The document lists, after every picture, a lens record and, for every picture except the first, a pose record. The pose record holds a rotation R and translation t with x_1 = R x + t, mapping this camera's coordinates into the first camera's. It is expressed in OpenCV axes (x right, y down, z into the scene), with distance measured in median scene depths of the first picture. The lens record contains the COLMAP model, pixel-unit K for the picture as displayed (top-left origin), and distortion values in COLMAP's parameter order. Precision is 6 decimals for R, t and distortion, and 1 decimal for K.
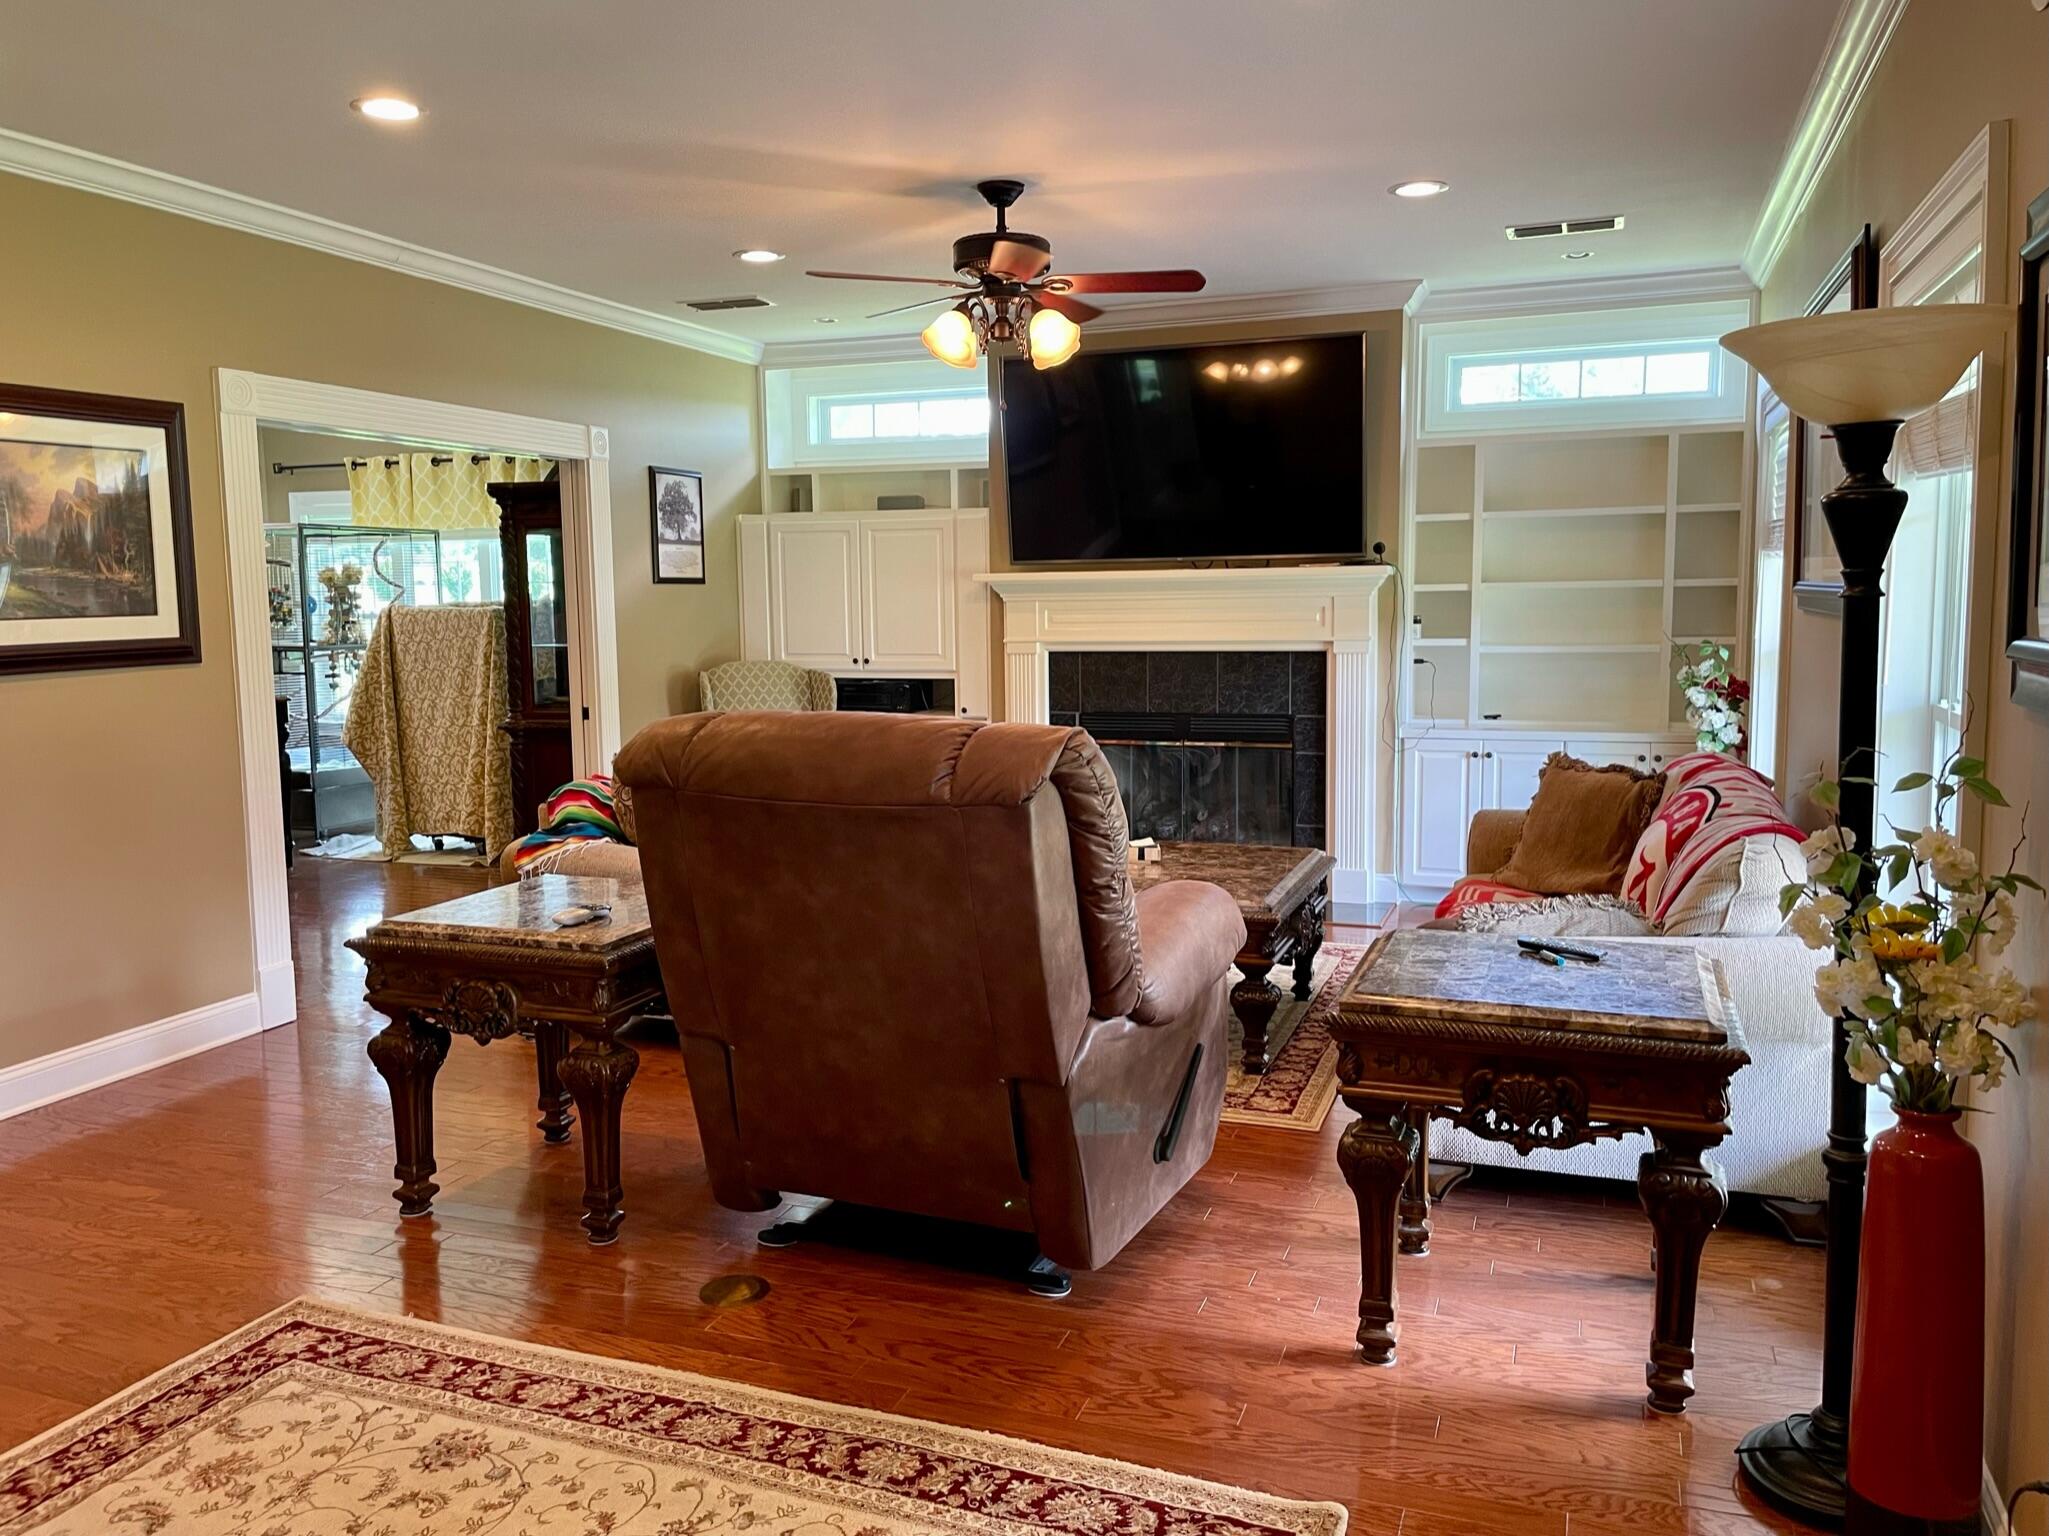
lens RADIAL K [[1584.3, 0, 1032.5], [0, 1584.3, 746.7], [0, 0, 1]] dist [0.076934, -0.079054]
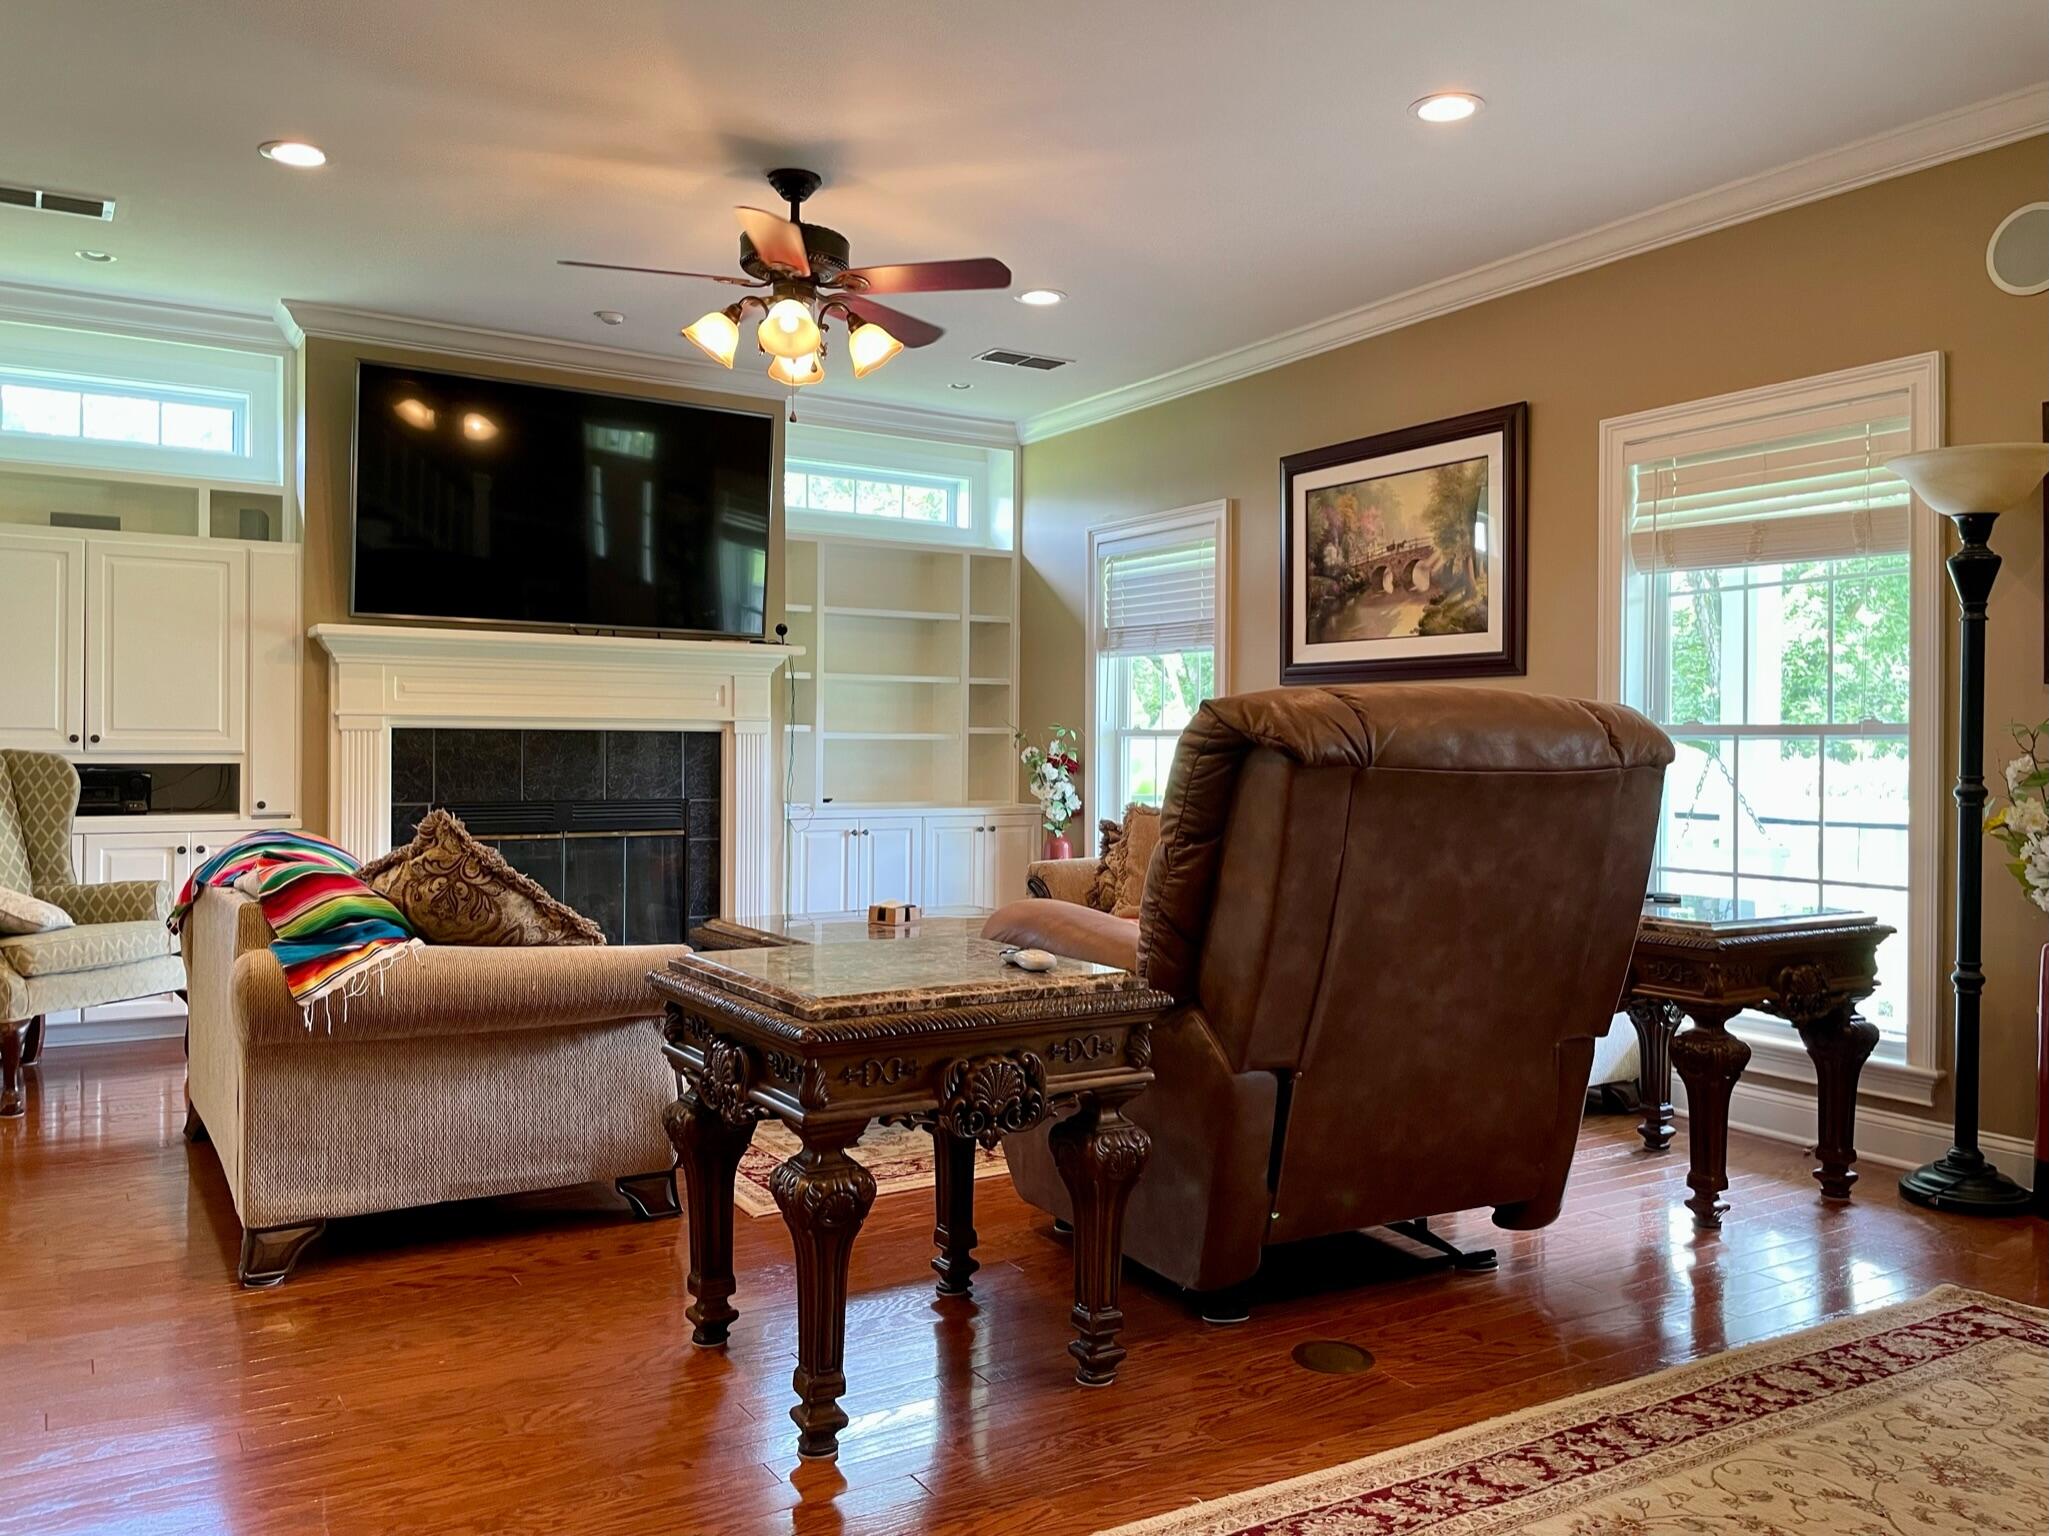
lens RADIAL K [[1584.3, 0, 1028.0], [0, 1584.3, 758.9], [0, 0, 1]] dist [0.076934, -0.079054]
pose [[0.595389, 0.013414, 0.803326, -0.489698], [0.065925, 0.995673, -0.065487, 0.032192], [-0.800729, 0.091950, 0.591928, 0.294432]]
